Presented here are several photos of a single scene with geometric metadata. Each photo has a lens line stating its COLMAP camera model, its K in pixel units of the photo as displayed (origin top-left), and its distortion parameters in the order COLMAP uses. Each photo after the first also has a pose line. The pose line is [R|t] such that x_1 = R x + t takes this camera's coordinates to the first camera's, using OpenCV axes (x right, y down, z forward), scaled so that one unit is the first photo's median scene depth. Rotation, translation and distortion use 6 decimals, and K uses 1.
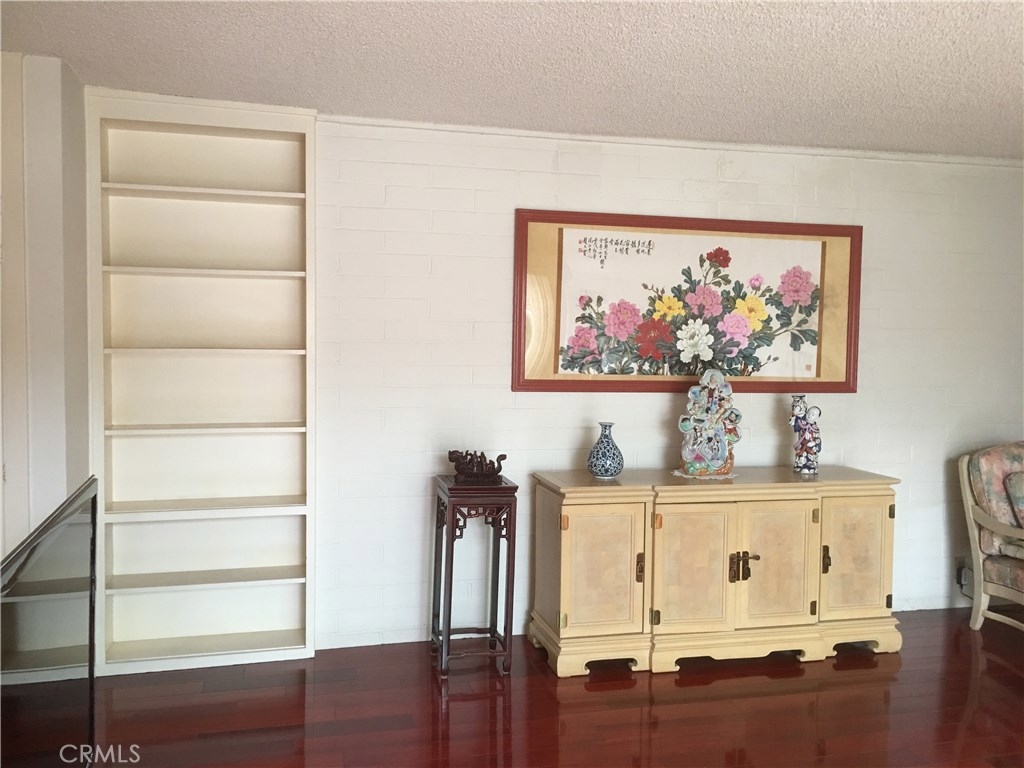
lens RADIAL K [[872.8, 0, 504.0], [0, 872.8, 379.1], [0, 0, 1]] dist [0.077030, -0.100420]
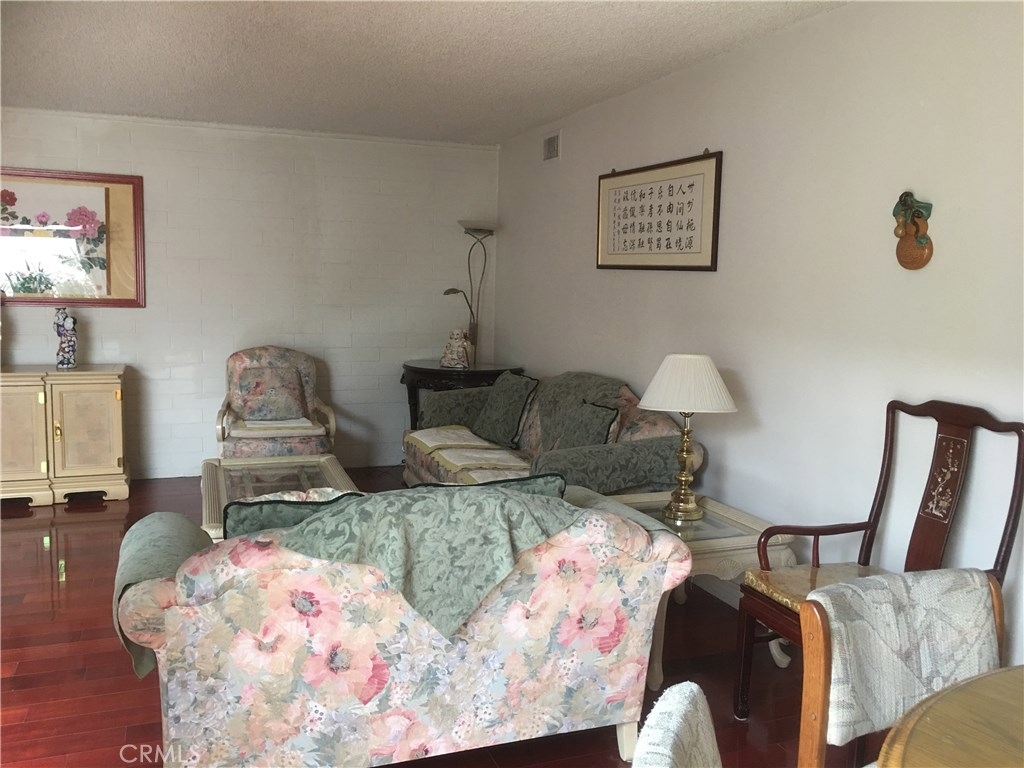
lens RADIAL K [[872.8, 0, 511.2], [0, 872.8, 376.2], [0, 0, 1]] dist [0.077030, -0.100420]
pose [[0.992096, -0.001236, 0.125475, 0.816271], [-0.007586, 0.997532, 0.069805, 0.022537], [-0.125252, -0.070205, 0.989638, -0.368047]]
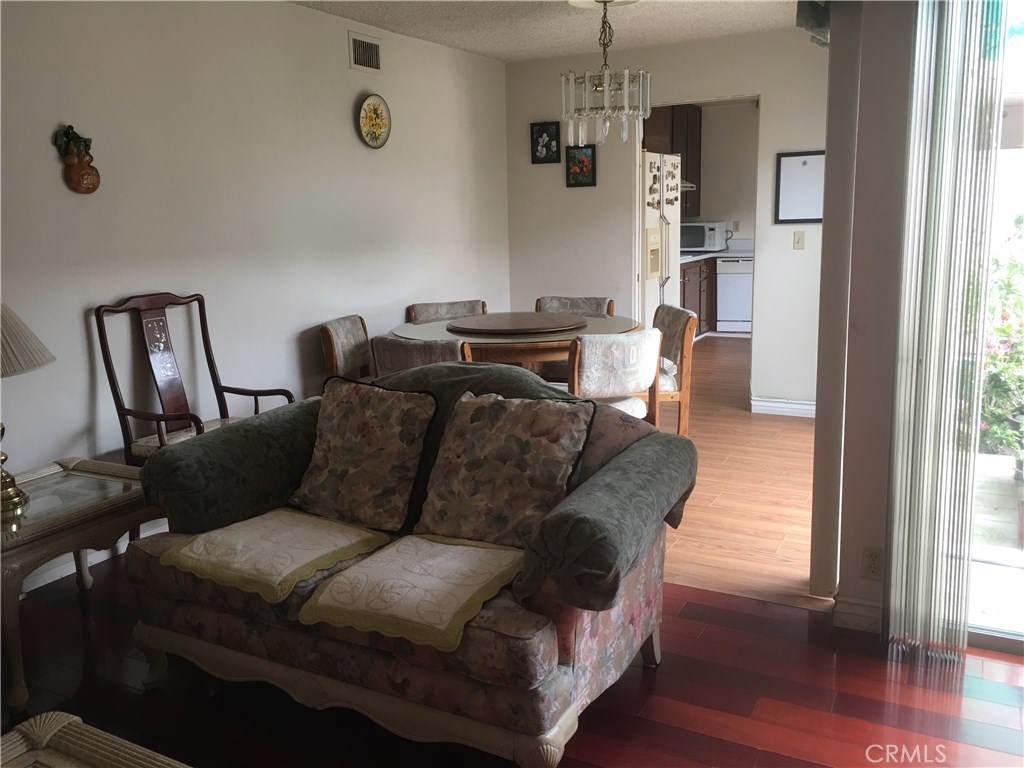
lens RADIAL K [[872.8, 0, 513.6], [0, 872.8, 375.6], [0, 0, 1]] dist [0.077030, -0.100420]
pose [[-0.746508, -0.113926, 0.655550, 0.365817], [0.047483, 0.973599, 0.223271, -0.014589], [-0.663680, 0.197801, -0.721390, 0.633914]]
